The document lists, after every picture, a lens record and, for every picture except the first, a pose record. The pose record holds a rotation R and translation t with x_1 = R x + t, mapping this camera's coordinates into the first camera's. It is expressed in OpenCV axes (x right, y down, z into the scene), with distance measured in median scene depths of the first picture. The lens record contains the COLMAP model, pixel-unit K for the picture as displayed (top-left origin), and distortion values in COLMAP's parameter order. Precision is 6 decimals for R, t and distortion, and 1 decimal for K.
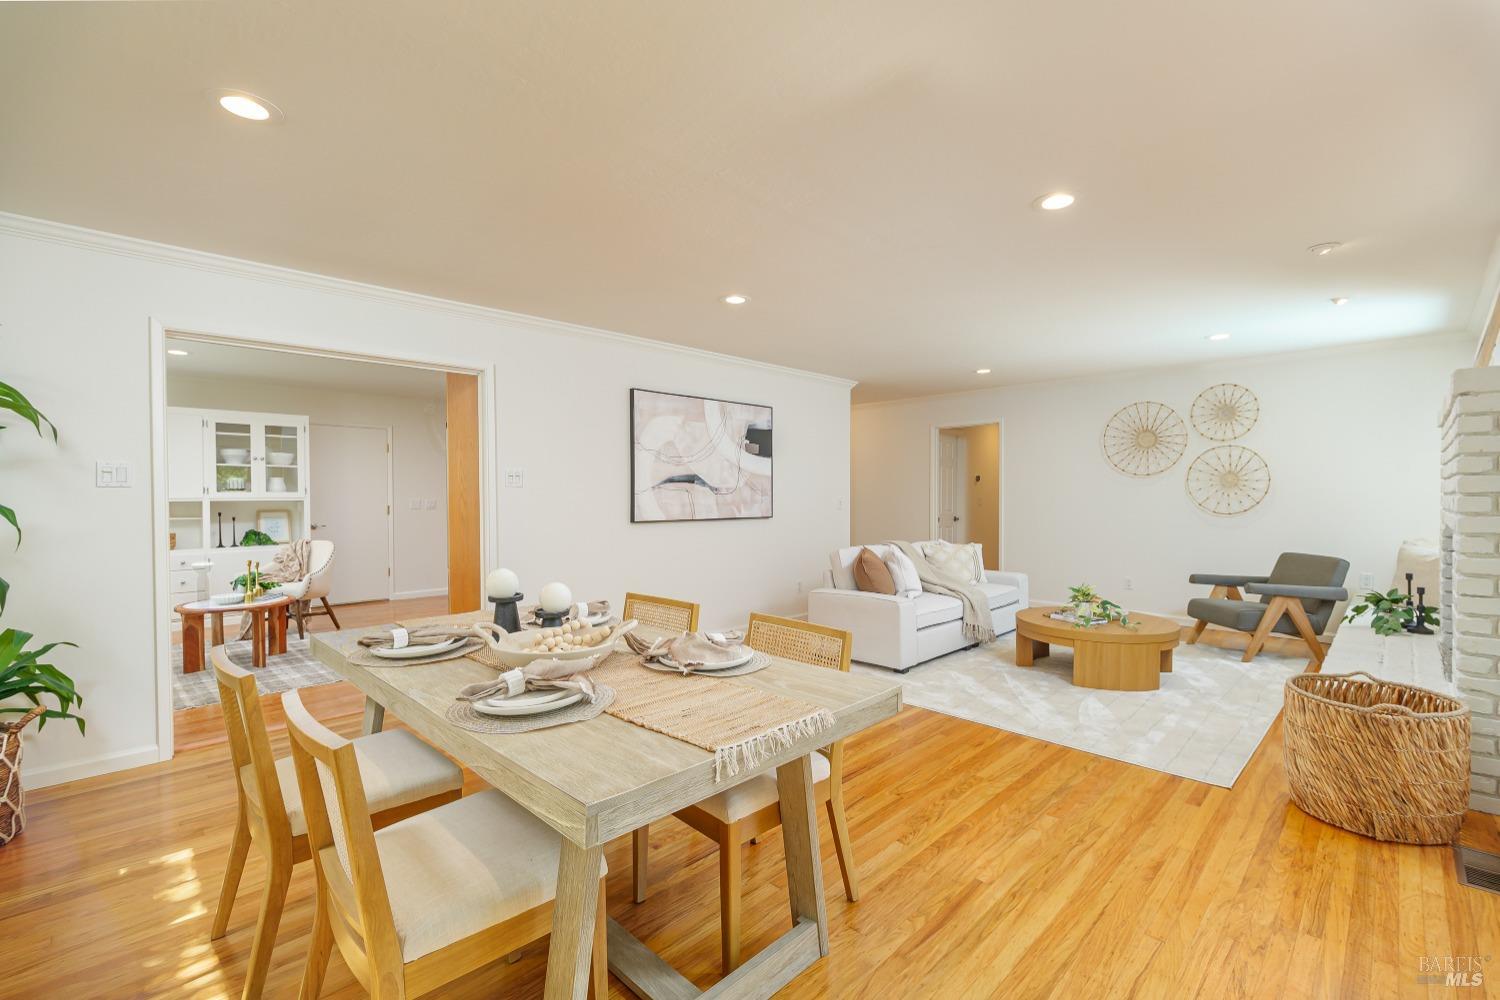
lens RADIAL K [[654.1, 0, 755.9], [0, 654.1, 505.1], [0, 0, 1]] dist [0.000347, -0.000206]
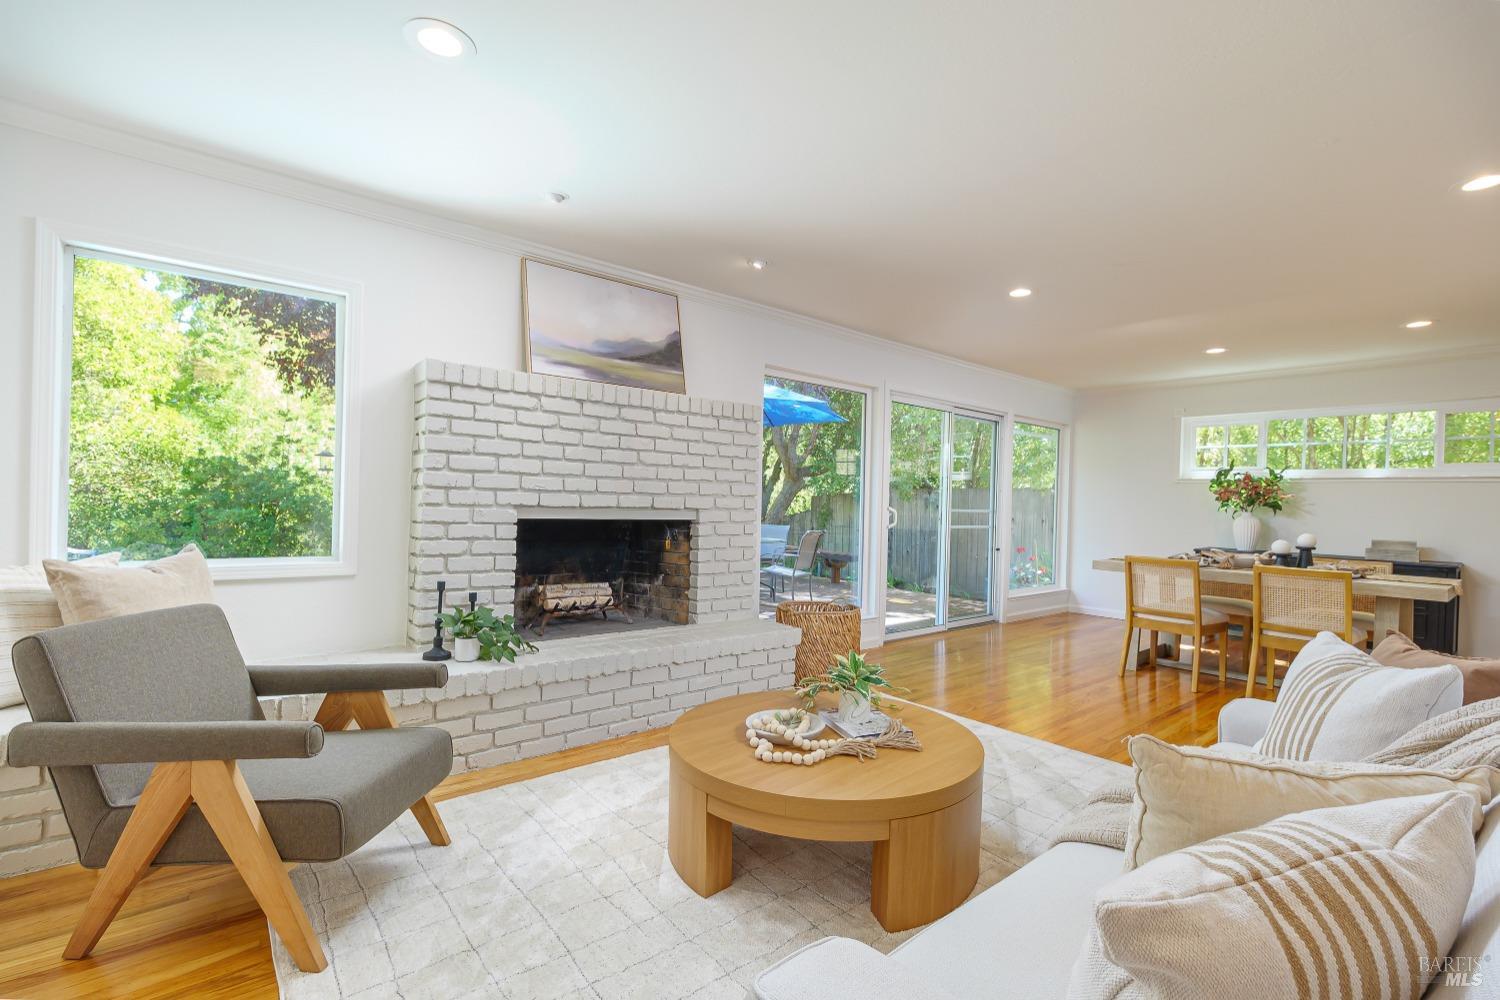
lens RADIAL K [[654.1, 0, 753.5], [0, 654.1, 501.2], [0, 0, 1]] dist [0.000347, -0.000206]
pose [[-0.994873, -0.022501, 0.098594, 0.424811], [-0.021170, 0.999670, 0.014523, -0.001048], [-0.098889, 0.012362, -0.995022, 1.187976]]
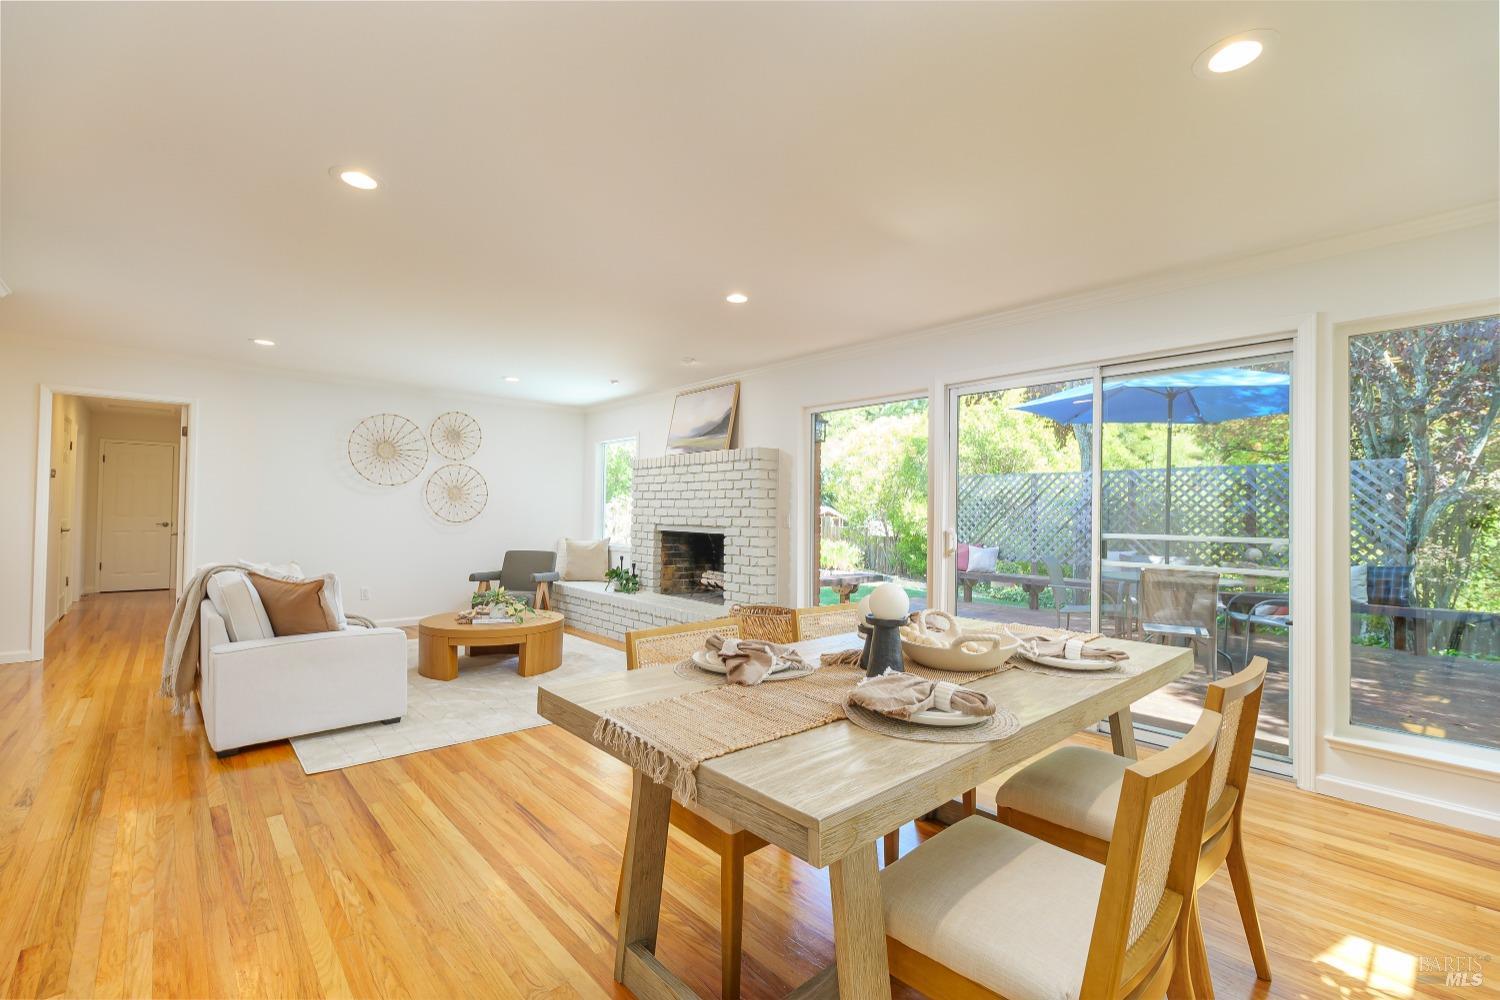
lens RADIAL K [[654.1, 0, 758.2], [0, 654.1, 508.7], [0, 0, 1]] dist [0.000347, -0.000206]
pose [[0.049693, 0.011589, 0.998697, -0.447409], [-0.002388, 0.999931, -0.011484, 0.001996], [-0.998762, -0.001814, 0.049717, 0.408294]]
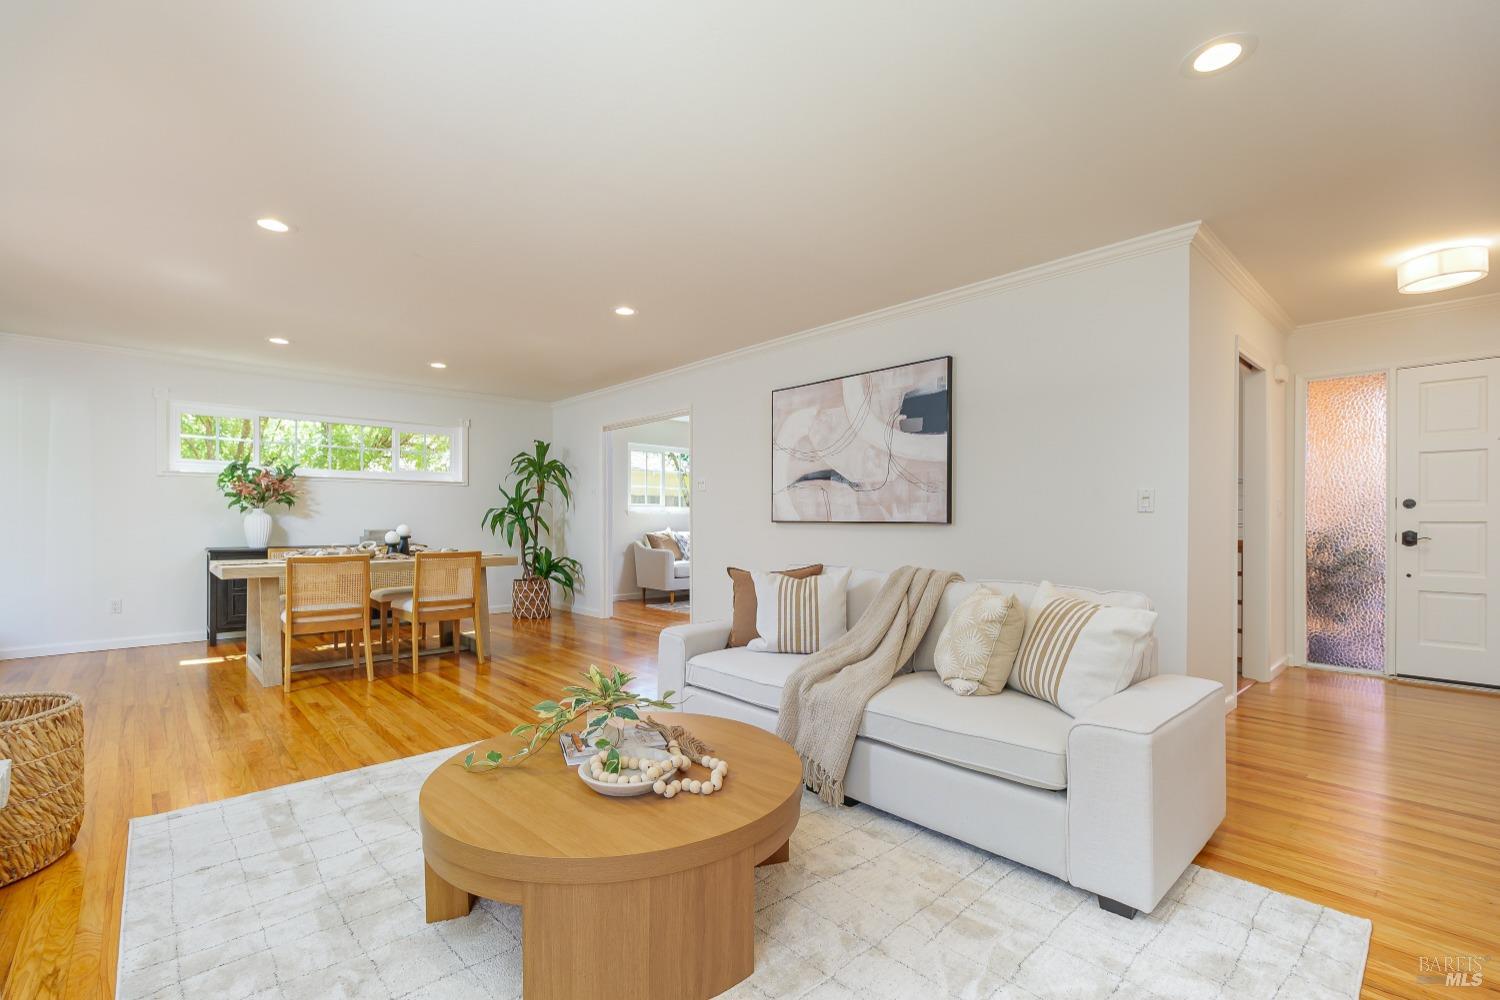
lens RADIAL K [[654.1, 0, 746.2], [0, 654.1, 524.3], [0, 0, 1]] dist [0.000347, -0.000206]
pose [[-0.048573, 0.014364, -0.998716, 0.734821], [-0.014135, 0.999787, 0.015067, 0.013399], [0.998720, 0.014849, -0.048360, 0.882350]]
